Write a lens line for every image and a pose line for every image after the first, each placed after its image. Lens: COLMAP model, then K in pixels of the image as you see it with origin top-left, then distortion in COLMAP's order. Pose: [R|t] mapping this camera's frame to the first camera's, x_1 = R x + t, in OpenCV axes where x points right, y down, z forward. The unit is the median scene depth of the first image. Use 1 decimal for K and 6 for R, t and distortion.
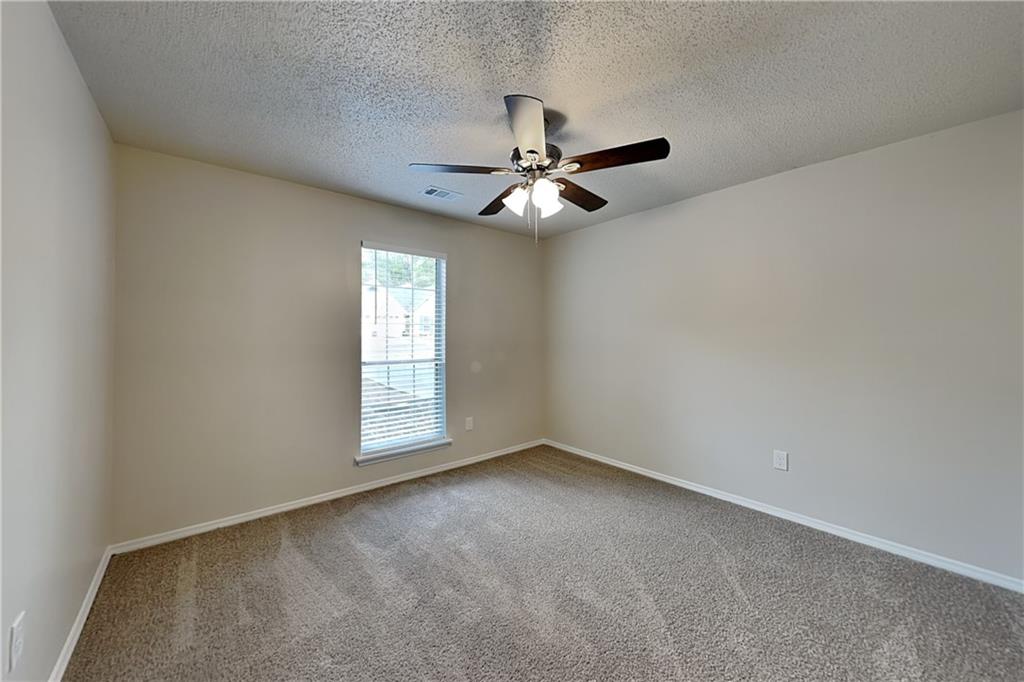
lens RADIAL K [[503.3, 0, 512.0], [0, 503.3, 341.0], [0, 0, 1]] dist [-0.001758, -0.000289]
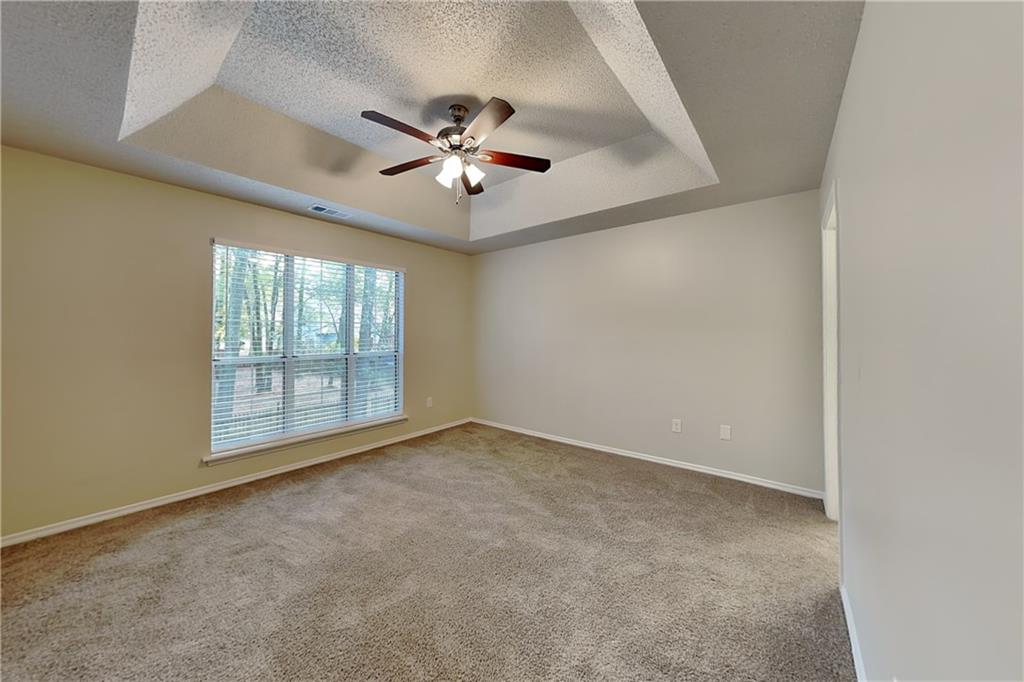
lens RADIAL K [[344.8, 0, 510.5], [0, 344.8, 334.5], [0, 0, 1]] dist [0.000249, 0.000025]
pose [[0.999809, -0.002574, 0.019357, 0.191962], [0.002691, 0.999978, -0.005997, -0.001796], [-0.019341, 0.006048, 0.999795, 0.223504]]
